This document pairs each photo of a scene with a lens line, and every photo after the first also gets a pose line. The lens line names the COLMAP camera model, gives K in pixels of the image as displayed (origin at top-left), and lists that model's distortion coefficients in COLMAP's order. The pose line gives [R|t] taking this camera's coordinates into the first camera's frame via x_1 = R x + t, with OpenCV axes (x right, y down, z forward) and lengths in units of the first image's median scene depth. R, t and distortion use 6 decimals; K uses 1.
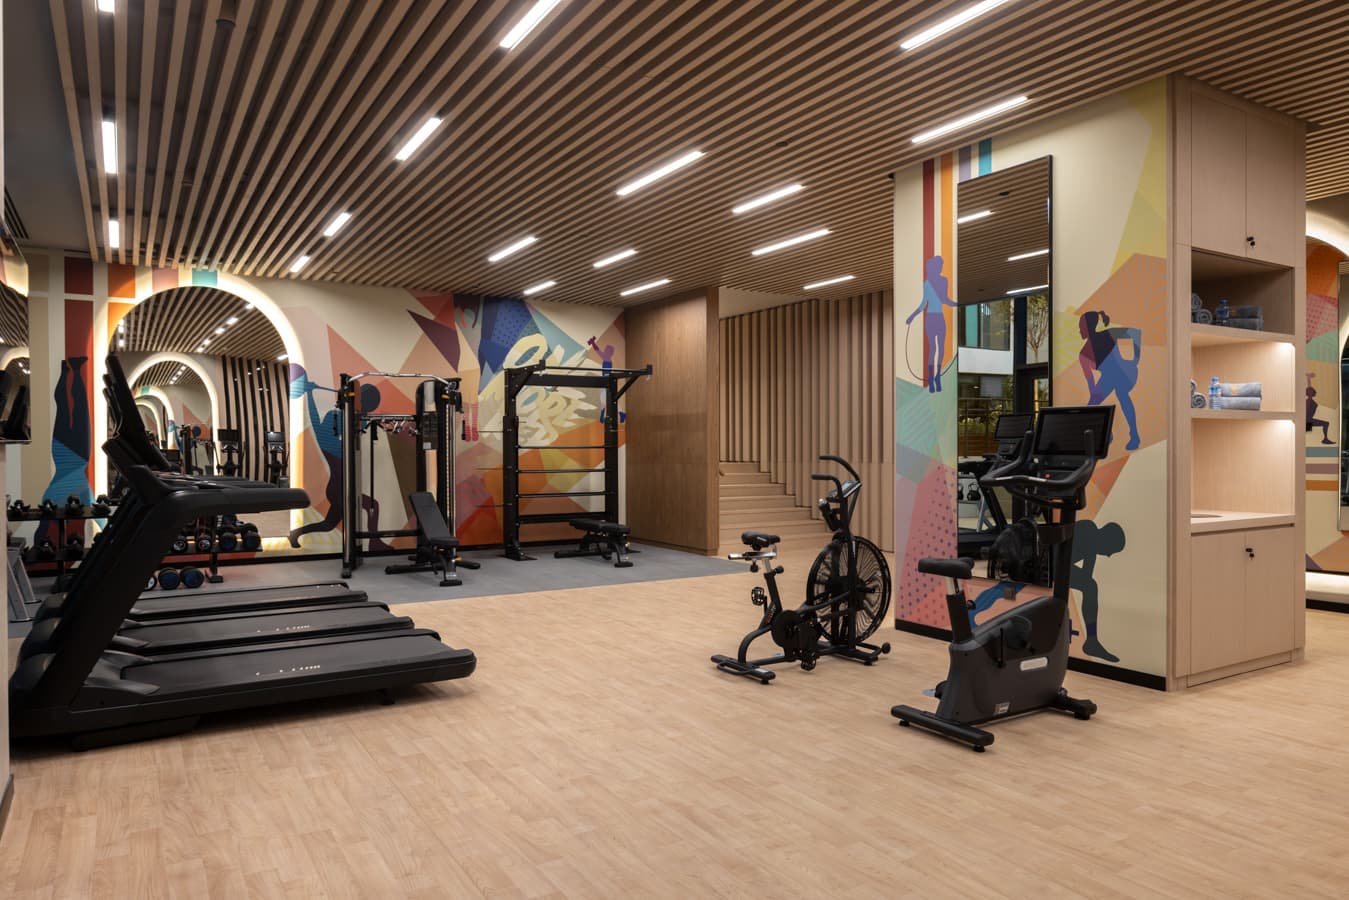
lens RADIAL K [[913.1, 0, 676.0], [0, 913.1, 453.0], [0, 0, 1]] dist [-0.012222, -0.000025]
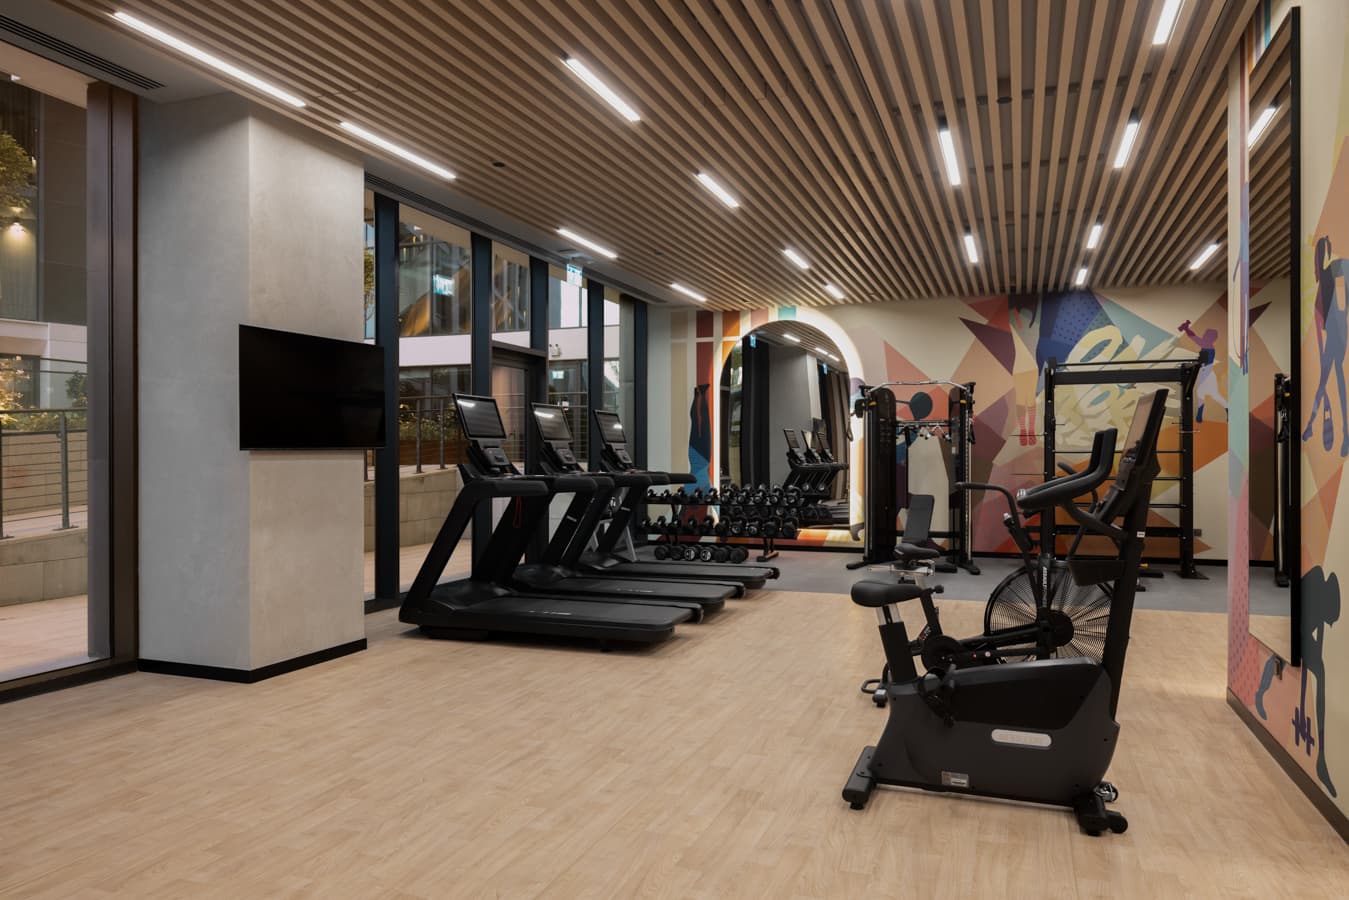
lens RADIAL K [[913.1, 0, 676.0], [0, 913.1, 453.0], [0, 0, 1]] dist [-0.012222, -0.000025]
pose [[0.611790, 0.000228, -0.791020, 0.383394], [-0.003771, 0.999989, -0.002628, -0.001130], [0.791011, 0.004591, 0.611785, 0.144984]]
